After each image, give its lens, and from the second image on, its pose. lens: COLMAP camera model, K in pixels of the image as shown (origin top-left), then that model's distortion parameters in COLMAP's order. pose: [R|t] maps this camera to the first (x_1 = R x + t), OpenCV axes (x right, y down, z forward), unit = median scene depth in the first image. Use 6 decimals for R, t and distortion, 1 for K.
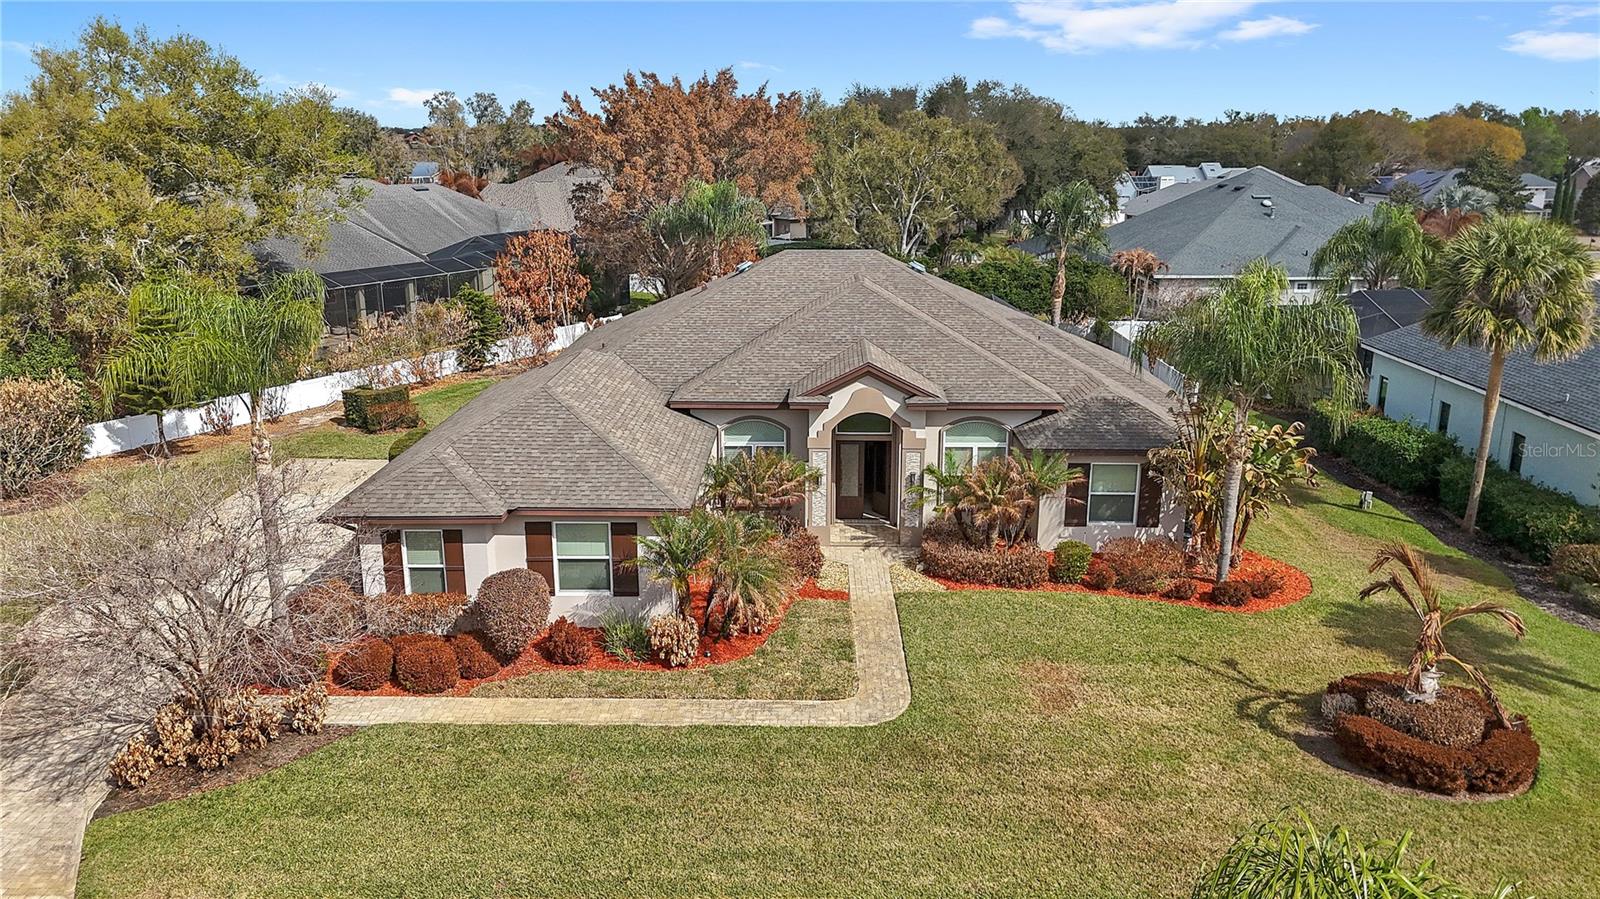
lens RADIAL K [[1169.8, 0, 800.0], [0, 1169.8, 449.5], [0, 0, 1]] dist [0.080607, -0.065709]
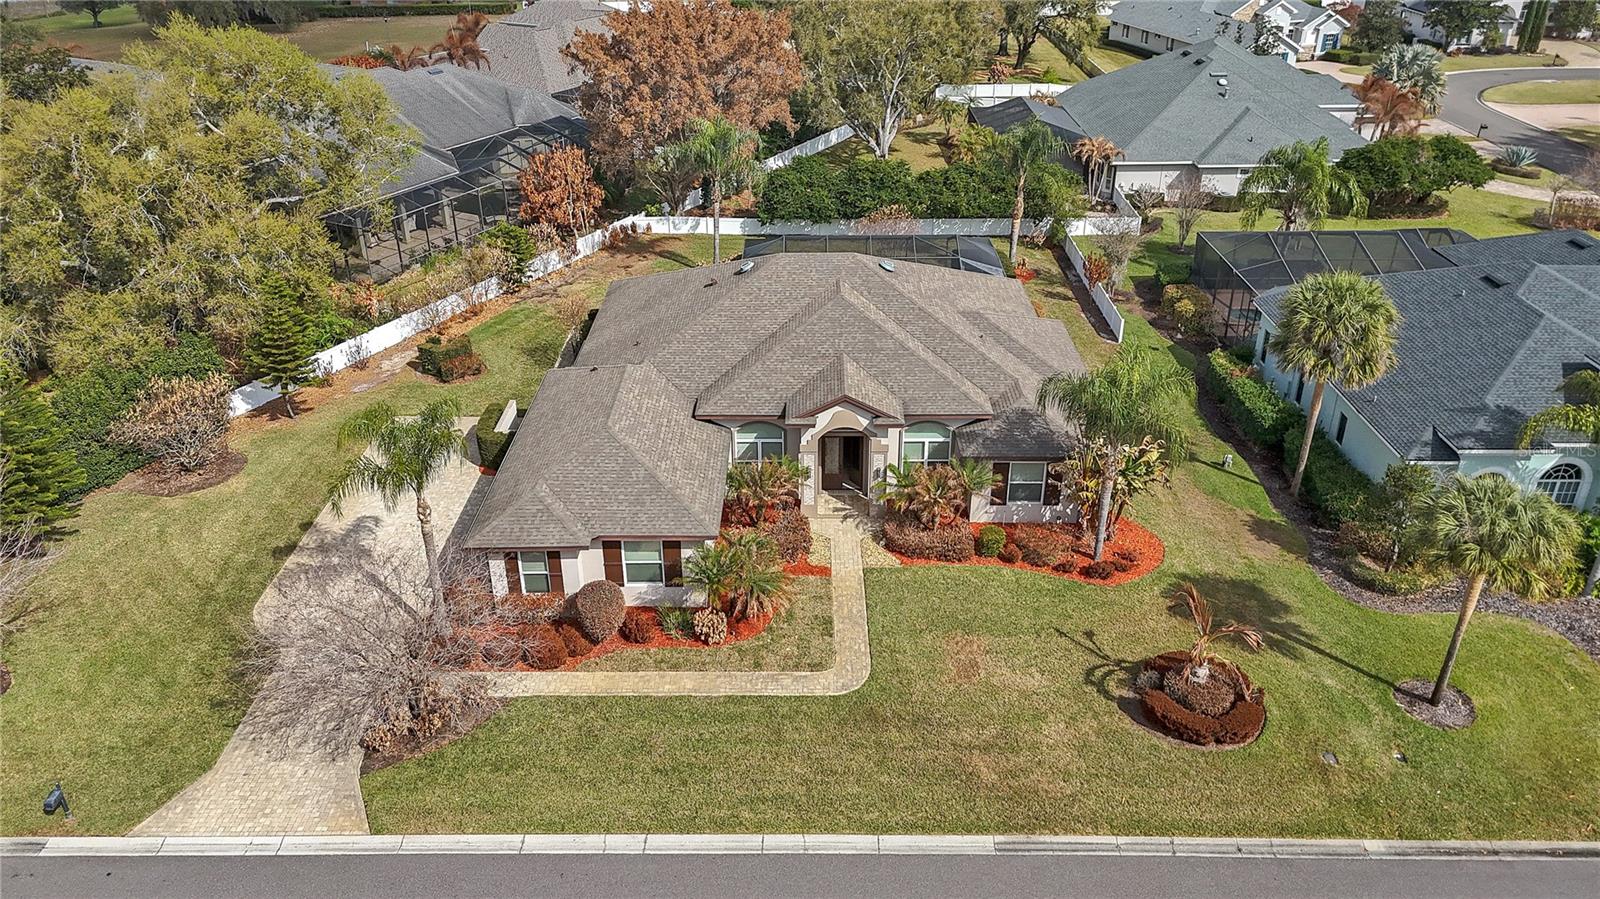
lens RADIAL K [[1168.2, 0, 800.0], [0, 1168.2, 449.5], [0, 0, 1]] dist [0.099894, -0.112941]
pose [[0.999934, -0.010136, 0.005420, -0.000950], [0.008674, 0.974827, 0.222794, -0.354034], [-0.007542, -0.222732, 0.974850, -0.353643]]
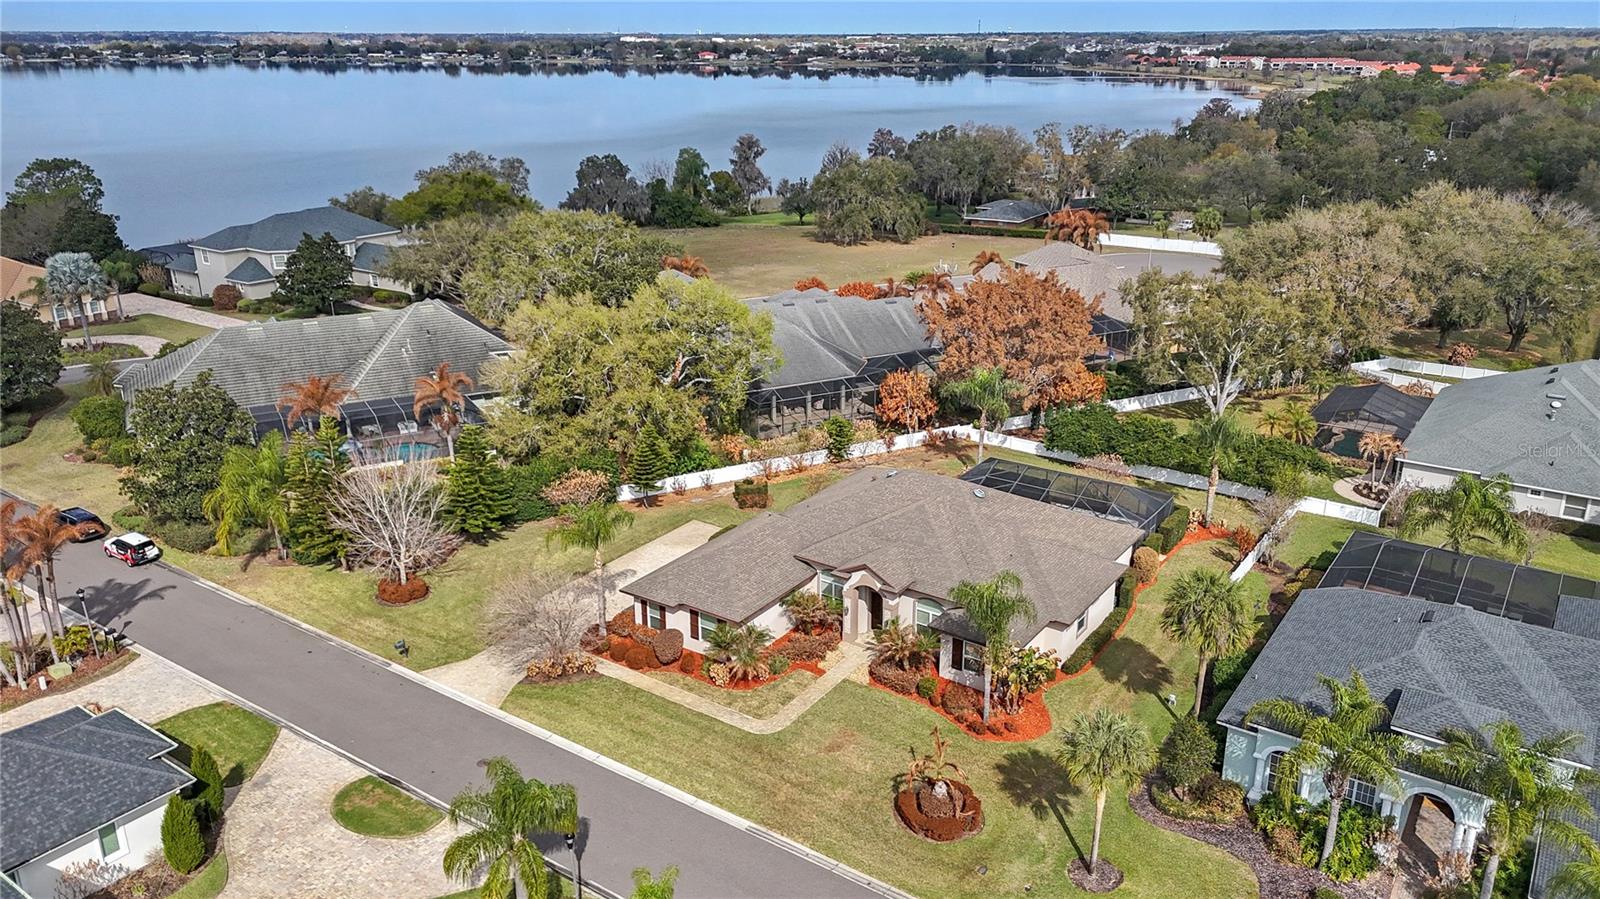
lens RADIAL K [[1169.8, 0, 800.0], [0, 1169.8, 449.5], [0, 0, 1]] dist [0.080607, -0.065709]
pose [[0.829570, 0.180914, -0.528284, 1.140049], [-0.139415, 0.983205, 0.117780, -0.561983], [0.540719, -0.024056, 0.840859, -0.870340]]
